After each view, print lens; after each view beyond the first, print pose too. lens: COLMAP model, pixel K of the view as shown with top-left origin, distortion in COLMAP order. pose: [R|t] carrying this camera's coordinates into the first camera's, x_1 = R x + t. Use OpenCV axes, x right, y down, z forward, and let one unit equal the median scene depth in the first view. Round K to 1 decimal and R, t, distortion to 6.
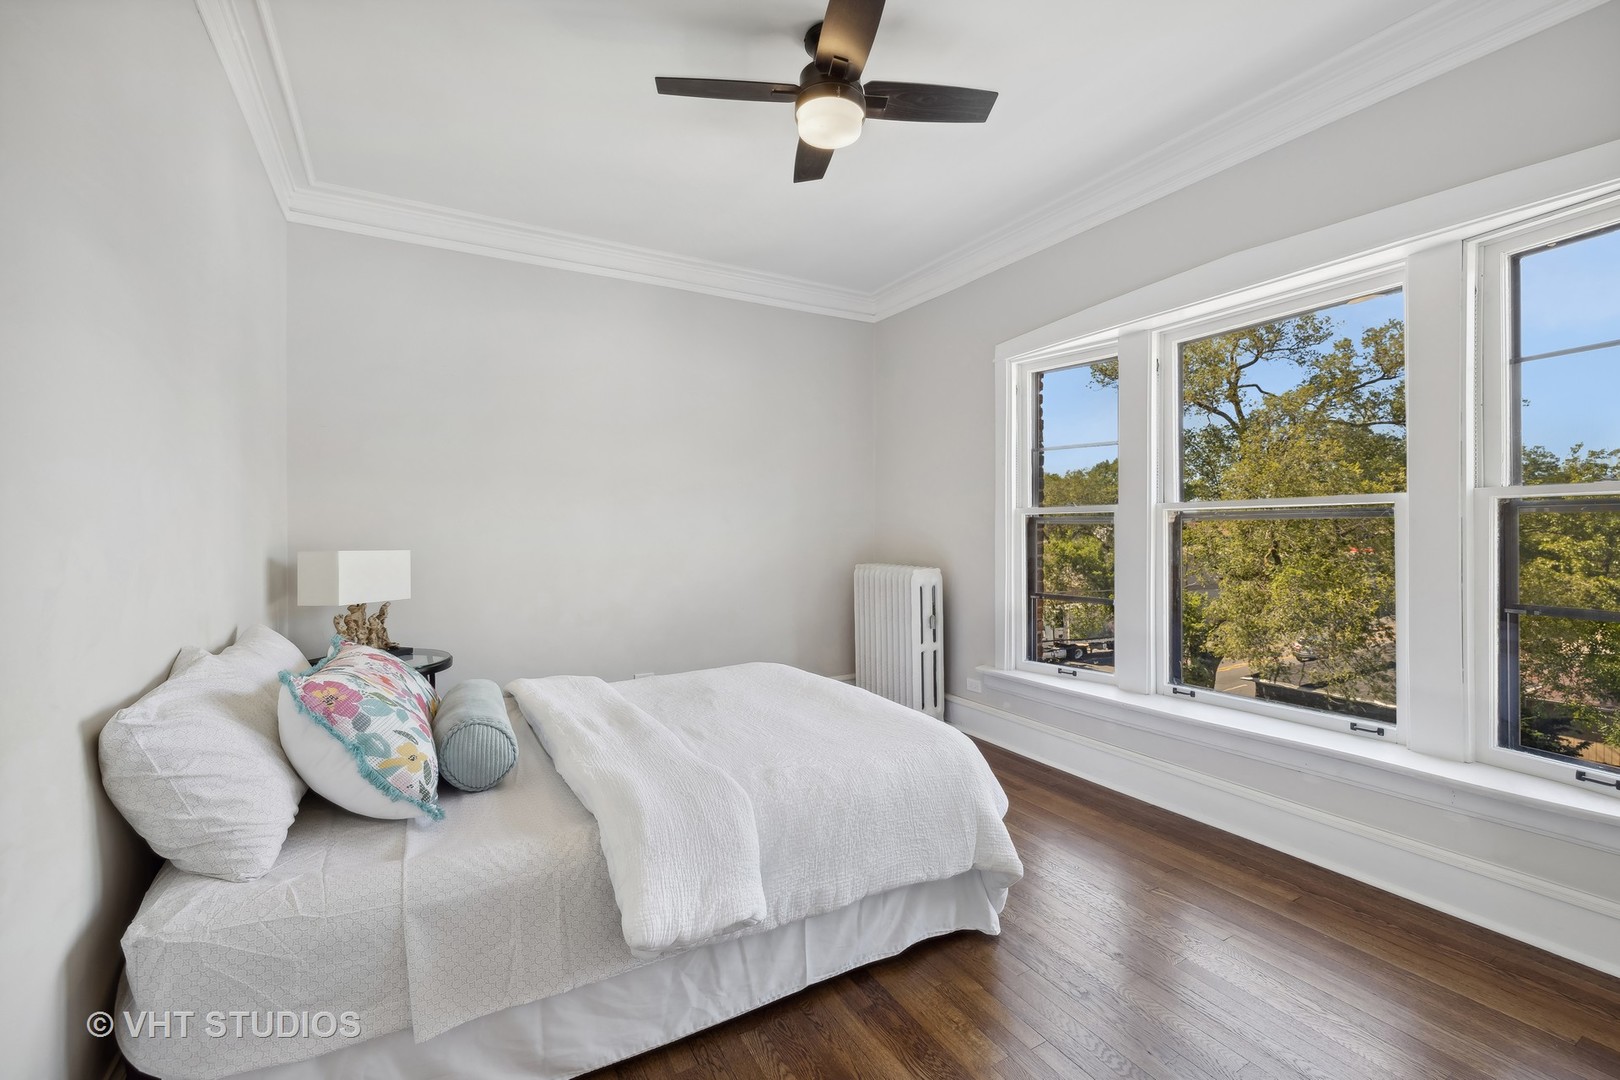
lens RADIAL K [[699.0, 0, 800.4], [0, 699.0, 542.2], [0, 0, 1]] dist [-0.000927, 0.000511]
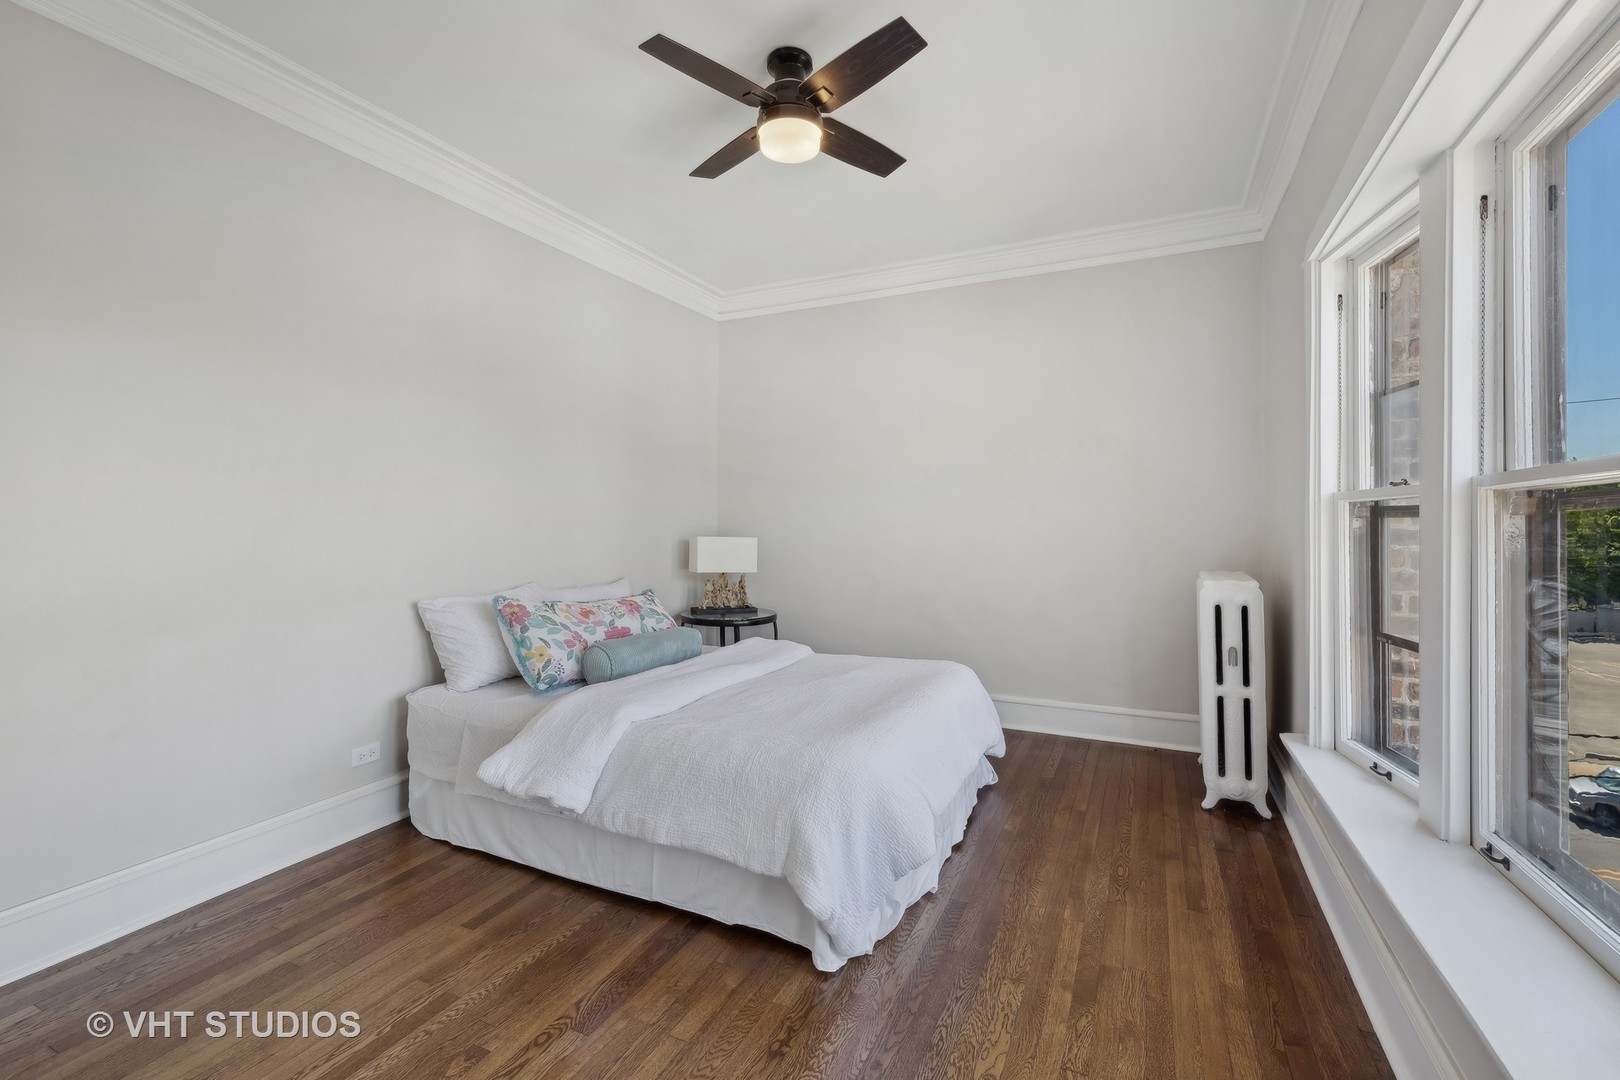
lens RADIAL K [[699.0, 0, 800.6], [0, 699.0, 534.2], [0, 0, 1]] dist [-0.000927, 0.000511]
pose [[0.560799, 0.016567, -0.827786, 1.174397], [-0.019344, 0.999789, 0.006905, -0.011635], [0.827726, 0.012141, 0.561001, 0.538289]]
